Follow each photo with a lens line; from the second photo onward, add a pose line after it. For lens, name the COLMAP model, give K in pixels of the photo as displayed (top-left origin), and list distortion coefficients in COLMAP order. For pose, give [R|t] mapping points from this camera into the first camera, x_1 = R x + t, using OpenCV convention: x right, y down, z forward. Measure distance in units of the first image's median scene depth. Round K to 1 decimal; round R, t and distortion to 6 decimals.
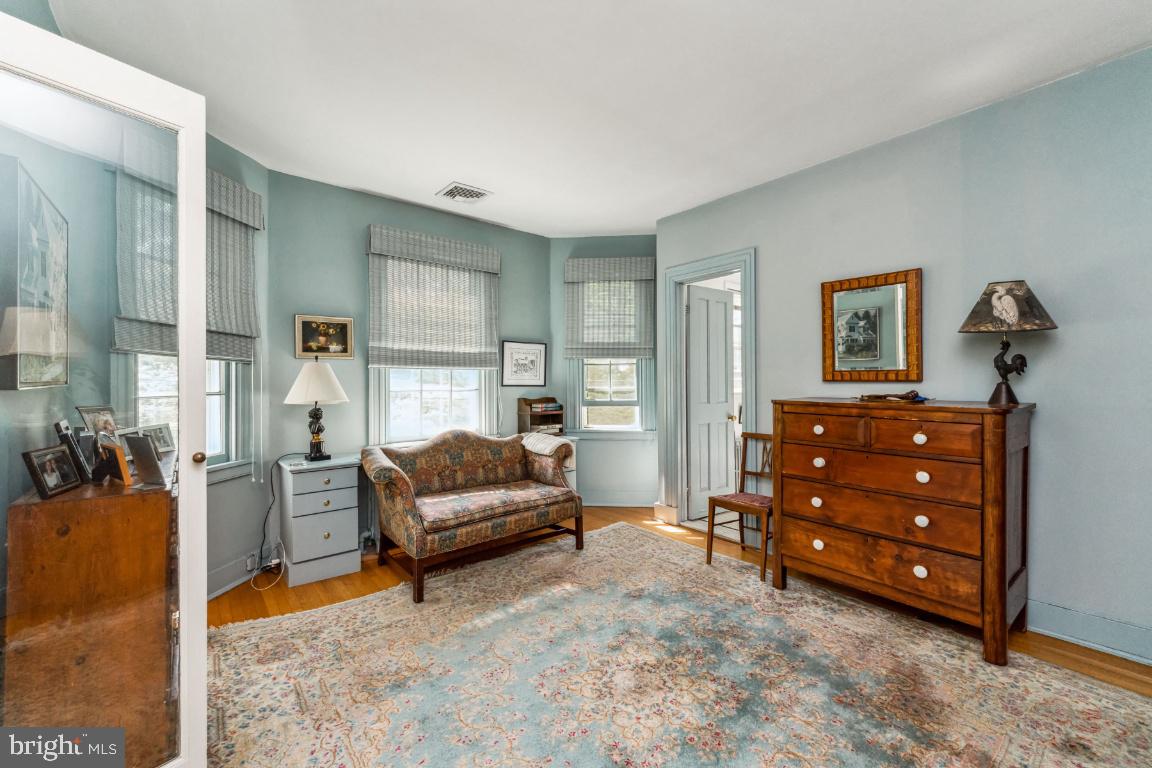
lens RADIAL K [[471.7, 0, 577.9], [0, 471.7, 378.5], [0, 0, 1]] dist [-0.003240, -0.000706]
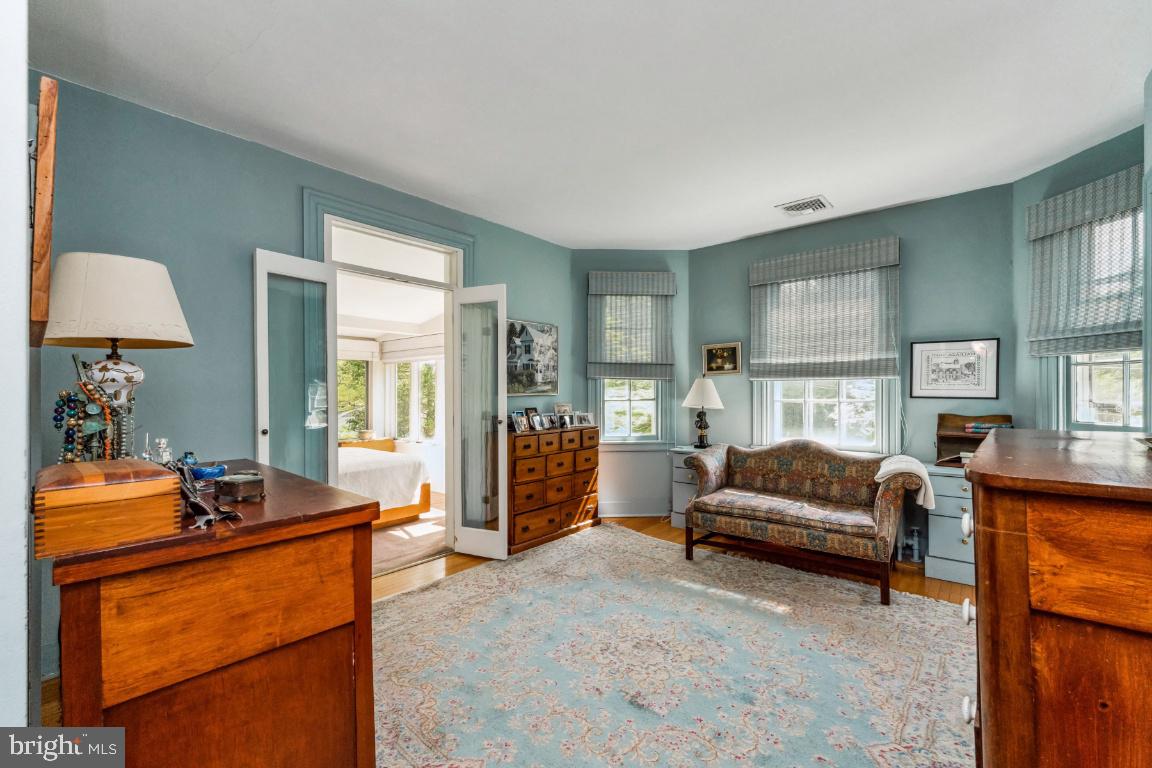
lens RADIAL K [[471.7, 0, 577.5], [0, 471.7, 393.8], [0, 0, 1]] dist [-0.003240, -0.000706]
pose [[0.169316, 0.003890, -0.985554, 0.668199], [0.007485, 0.999958, 0.005233, 0.000717], [0.985533, -0.008262, 0.169280, 0.347281]]
